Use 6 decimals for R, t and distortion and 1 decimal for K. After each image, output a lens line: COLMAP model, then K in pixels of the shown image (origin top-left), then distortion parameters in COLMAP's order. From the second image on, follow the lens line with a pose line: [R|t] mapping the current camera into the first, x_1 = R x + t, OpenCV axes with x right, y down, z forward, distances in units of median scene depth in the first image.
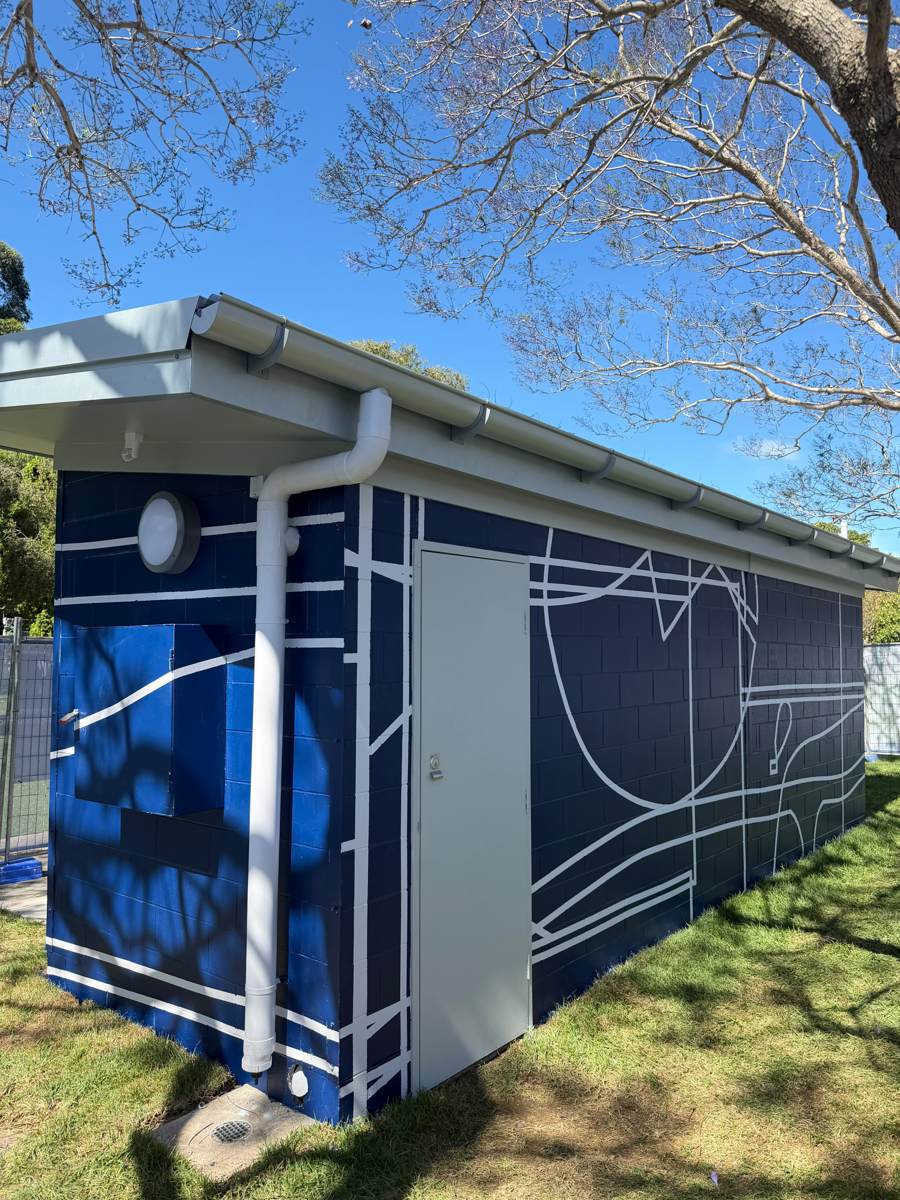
lens RADIAL K [[811.4, 0, 426.8], [0, 811.4, 599.8], [0, 0, 1]] dist [0.045825, -0.007623]
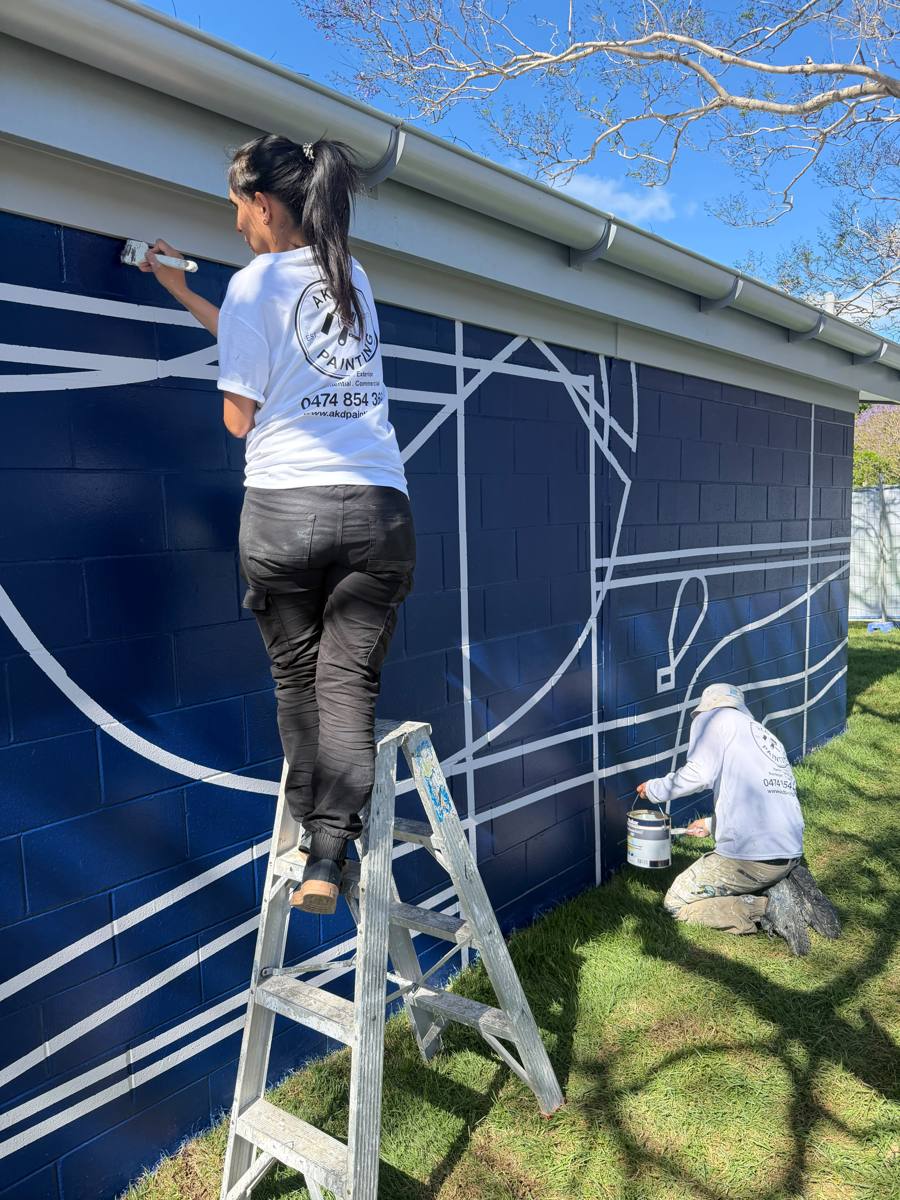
lens RADIAL K [[852.9, 0, 440.8], [0, 852.9, 608.4], [0, 0, 1]] dist [0.042962, -0.050067]
pose [[0.999282, -0.031298, -0.021375, 0.319887], [0.034510, 0.984541, 0.171723, 0.036661], [0.015670, -0.172338, 0.984913, 0.429446]]
